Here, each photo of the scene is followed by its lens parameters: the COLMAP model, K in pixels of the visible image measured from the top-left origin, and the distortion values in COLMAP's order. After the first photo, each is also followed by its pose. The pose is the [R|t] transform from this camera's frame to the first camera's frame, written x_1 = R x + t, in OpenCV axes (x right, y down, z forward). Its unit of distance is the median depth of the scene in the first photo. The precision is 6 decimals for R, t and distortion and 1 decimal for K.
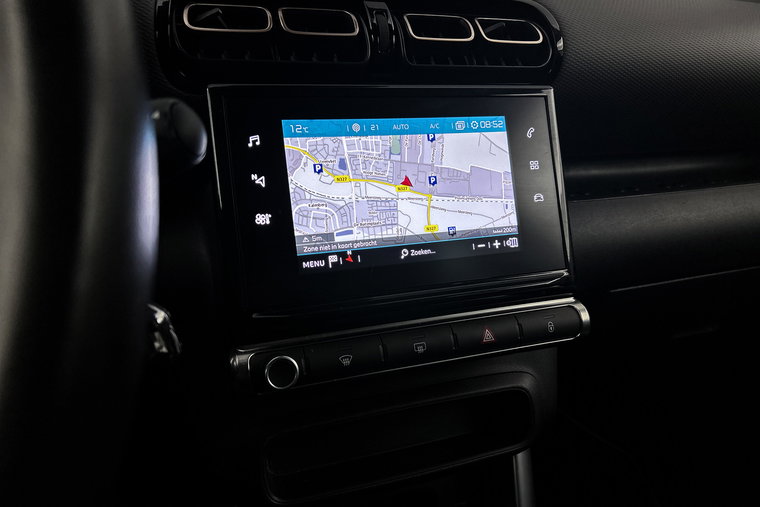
lens RADIAL K [[566.5, 0, 380.1], [0, 566.5, 257.3], [0, 0, 1]] dist [0.079379, -0.107170]
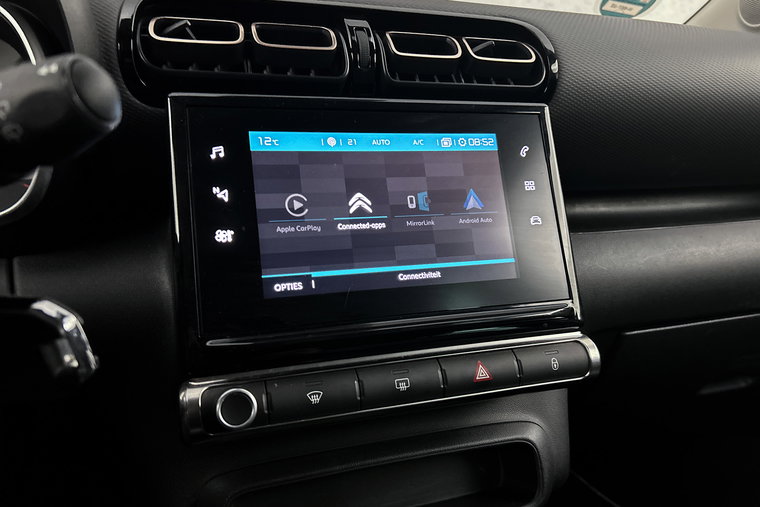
lens RADIAL K [[576.6, 0, 380.0], [0, 576.6, 253.5], [0, 0, 1]] dist [0.076765, -0.102735]
pose [[0.999622, -0.005963, -0.026846, 0.057346], [0.002502, 0.991879, -0.127157, 0.068246], [0.027386, 0.127042, 0.991519, 0.088673]]
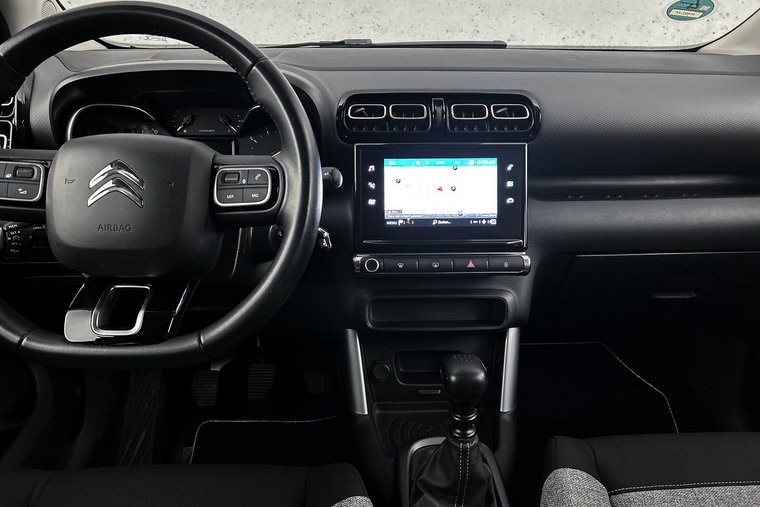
lens RADIAL K [[566.3, 0, 380.0], [0, 566.3, 253.5], [0, 0, 1]] dist [0.084189, -0.113749]
pose [[0.946055, 0.110271, -0.304664, 0.498456], [-0.091610, 0.992972, 0.074928, -0.029538], [0.310785, -0.042976, 0.949508, -1.082580]]
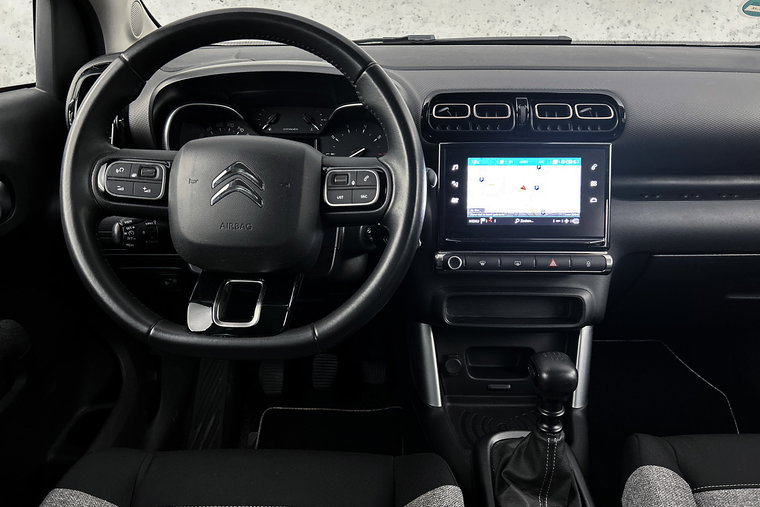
lens RADIAL K [[566.5, 0, 380.1], [0, 566.5, 257.3], [0, 0, 1]] dist [0.079379, -0.107170]
pose [[0.929124, 0.131050, -0.345766, 0.318253], [-0.101689, 0.989592, 0.101816, -0.035906], [0.355510, -0.059439, 0.932781, -1.201109]]
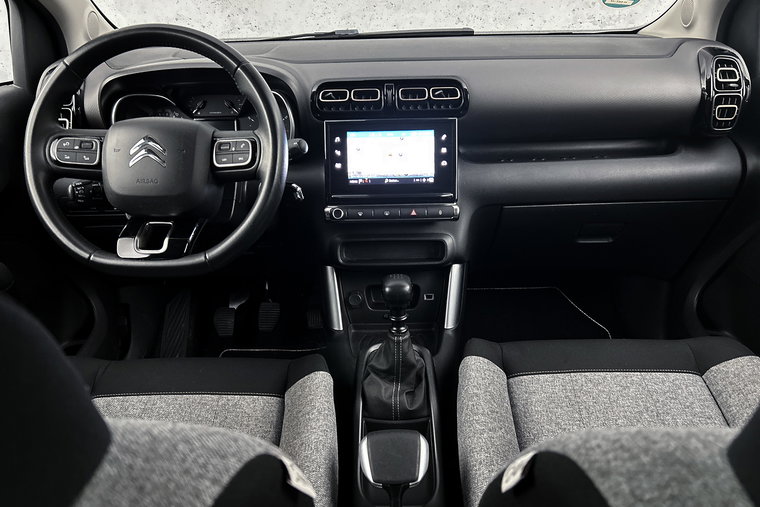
lens RADIAL K [[560.2, 0, 376.6], [0, 560.2, 261.6], [0, 0, 1]] dist [0.078868, -0.109641]
pose [[0.928210, 0.122868, -0.351184, 0.994854], [-0.078846, 0.987419, 0.137068, 0.012798], [0.363607, -0.099539, 0.926219, -1.596318]]
